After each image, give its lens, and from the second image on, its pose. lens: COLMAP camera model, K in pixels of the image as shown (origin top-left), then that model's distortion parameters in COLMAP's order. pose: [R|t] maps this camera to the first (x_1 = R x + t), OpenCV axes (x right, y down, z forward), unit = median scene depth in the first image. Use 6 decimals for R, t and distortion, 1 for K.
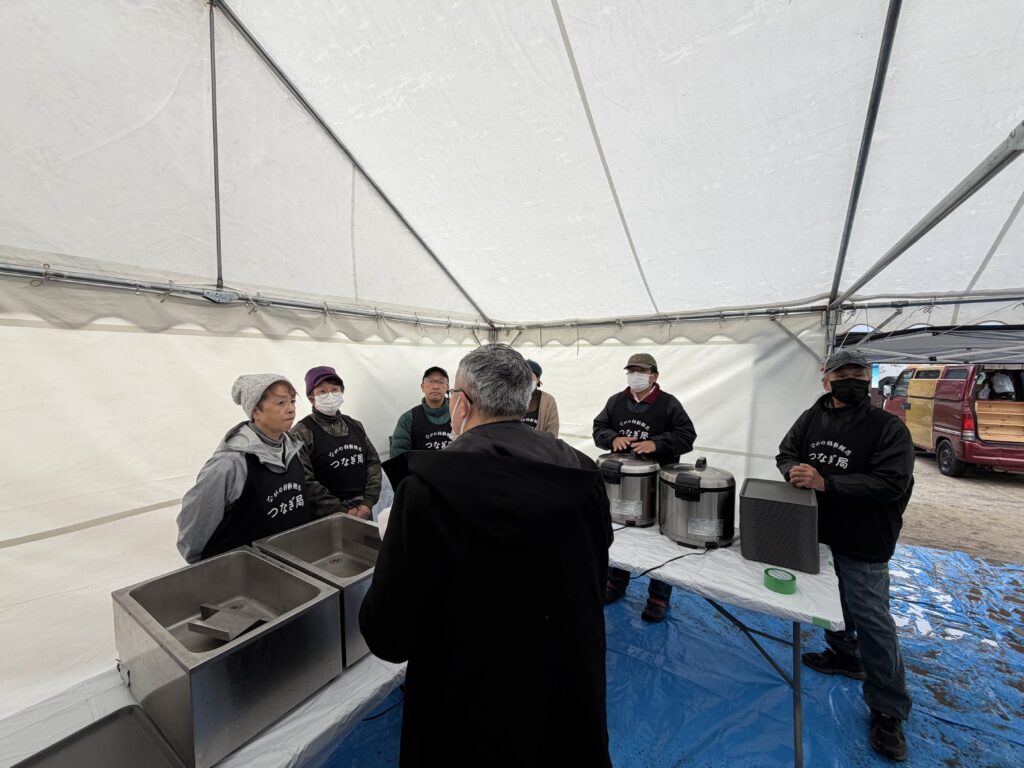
lens RADIAL K [[412.5, 0, 512.0], [0, 412.5, 384.0], [0, 0, 1]] dist [-0.015129, 0.000031]
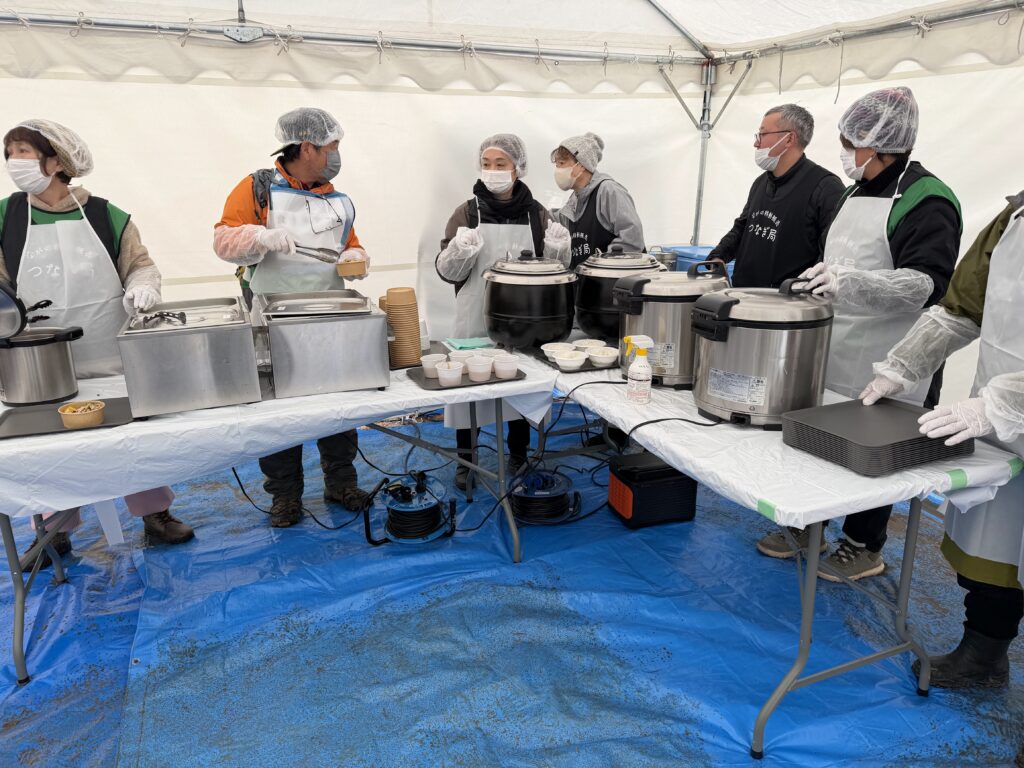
lens RADIAL K [[714.7, 0, 512.0], [0, 714.7, 384.0], [0, 0, 1]] dist [0.000868, -0.004529]
pose [[0.821749, 0.166867, -0.544870, 0.519929], [-0.026949, 0.966476, 0.255340, 0.070057], [0.569211, -0.195142, 0.798698, 0.017709]]
